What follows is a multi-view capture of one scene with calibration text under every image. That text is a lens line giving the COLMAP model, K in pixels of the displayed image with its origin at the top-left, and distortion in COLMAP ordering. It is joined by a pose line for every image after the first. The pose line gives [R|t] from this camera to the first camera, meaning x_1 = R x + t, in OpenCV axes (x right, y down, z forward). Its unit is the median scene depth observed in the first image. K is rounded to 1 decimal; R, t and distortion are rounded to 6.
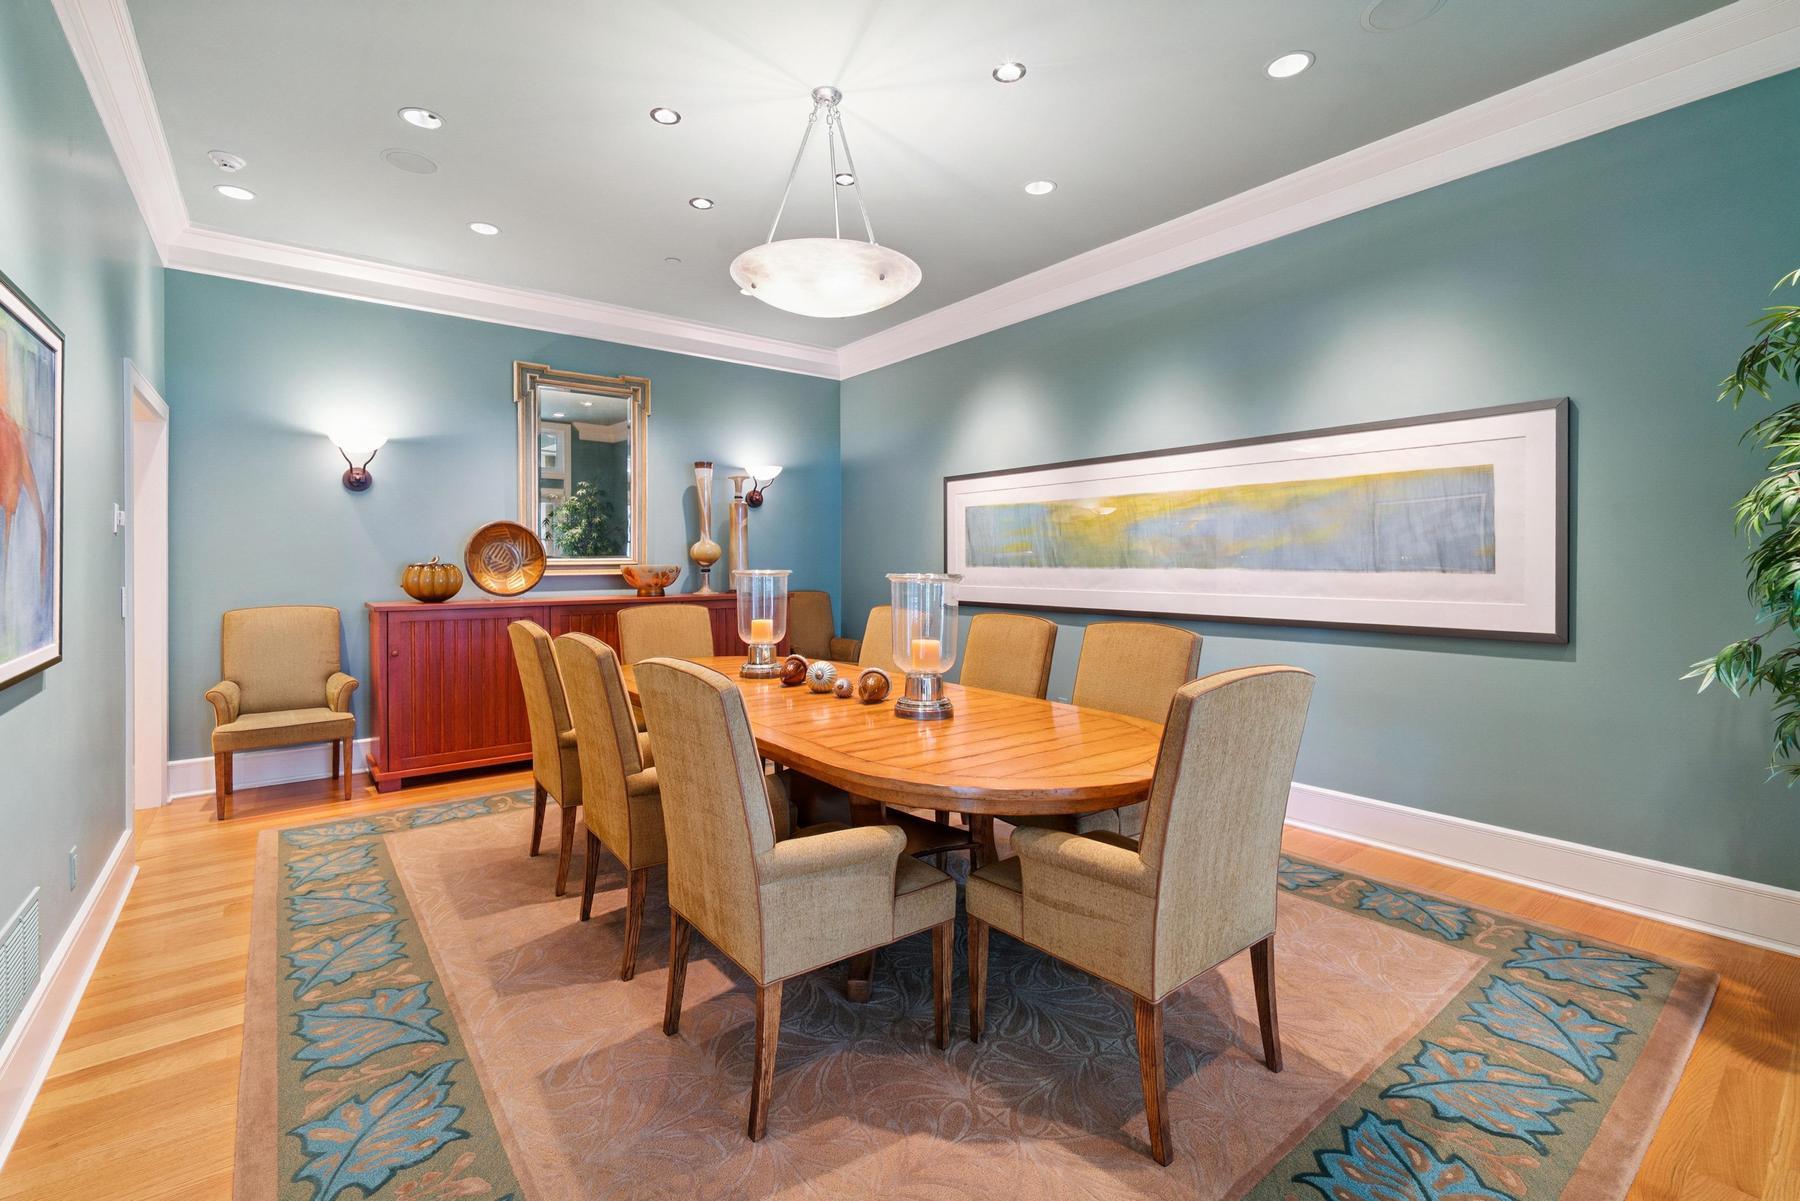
lens RADIAL K [[781.1, 0, 891.1], [0, 781.1, 602.9], [0, 0, 1]] dist [-0.001820, 0.000185]
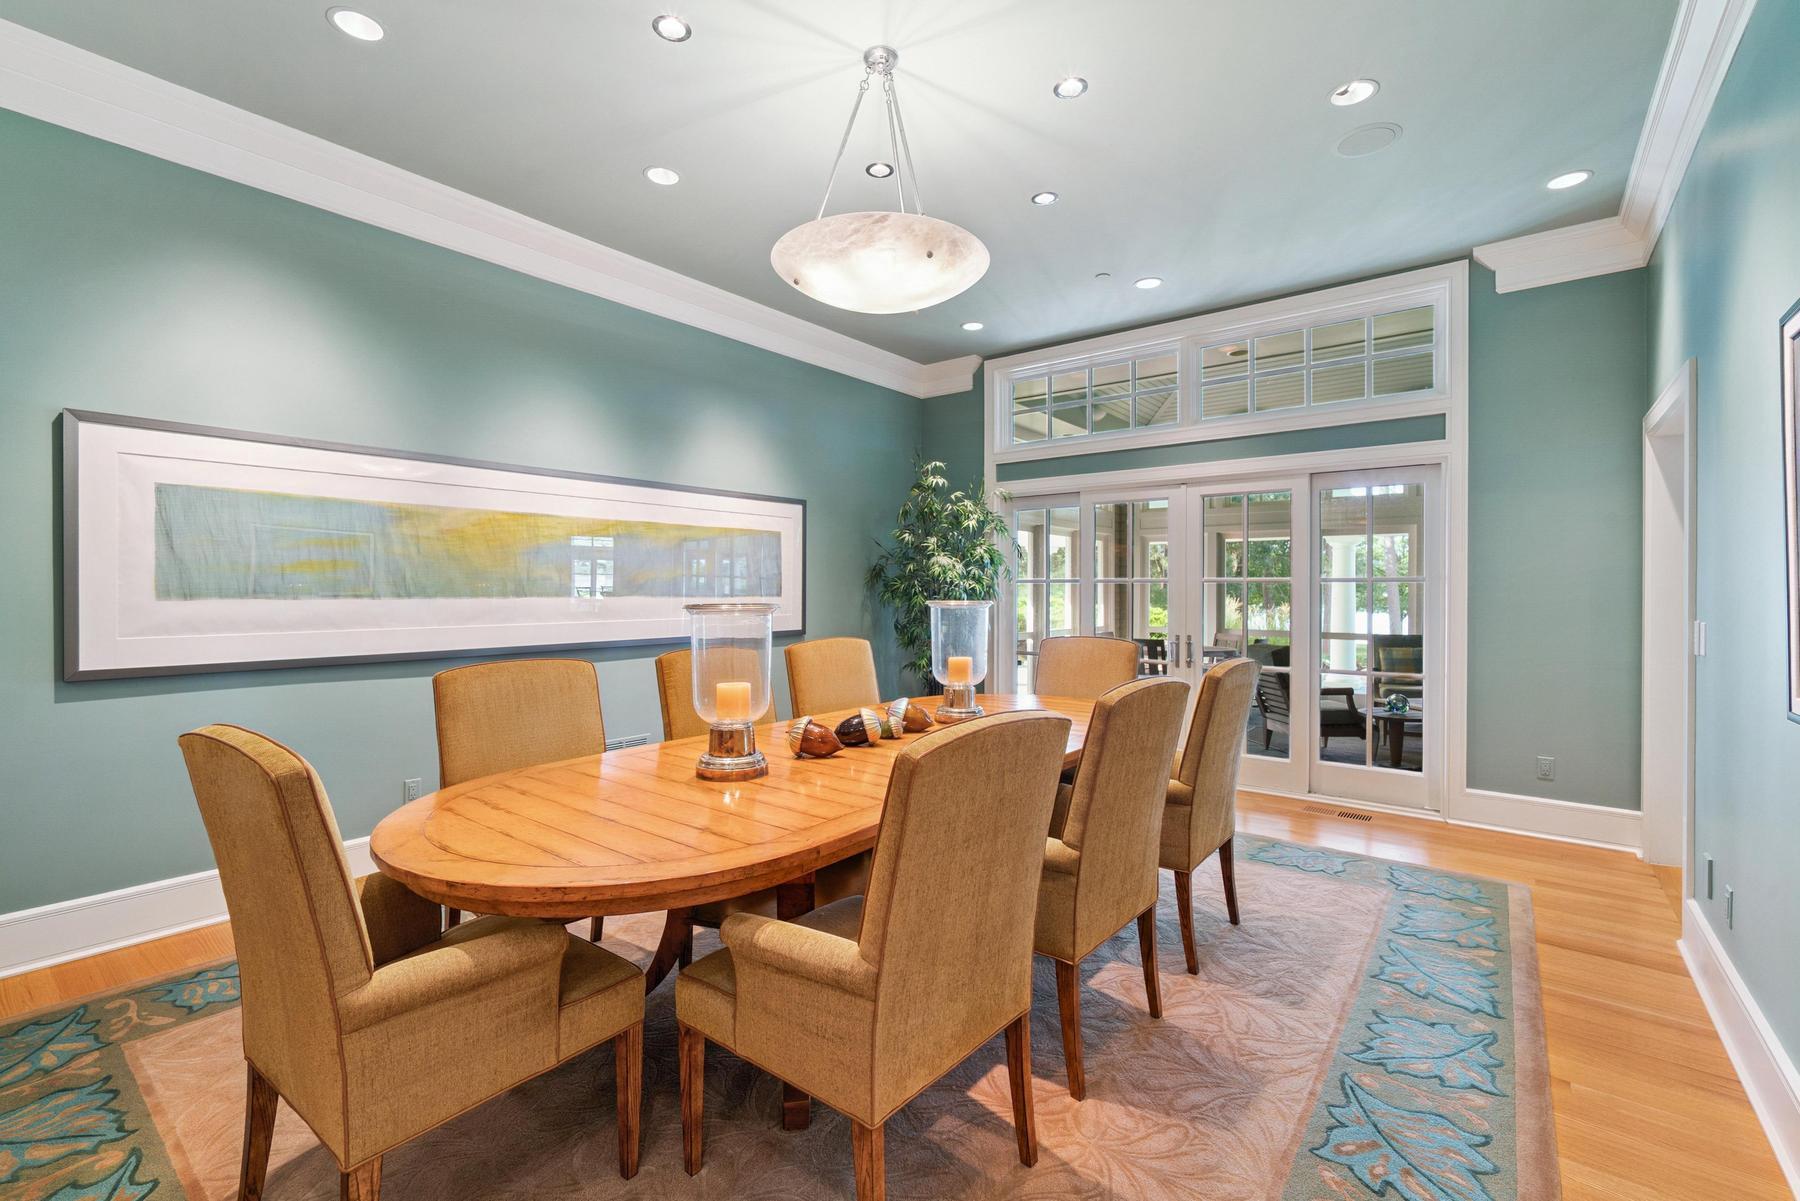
lens RADIAL K [[781.1, 0, 891.1], [0, 781.1, 602.9], [0, 0, 1]] dist [-0.001820, 0.000185]
pose [[-0.241611, -0.017066, 0.970223, -0.710331], [0.052403, 0.998157, 0.030607, -0.047897], [-0.968957, 0.058237, -0.240272, 0.905761]]
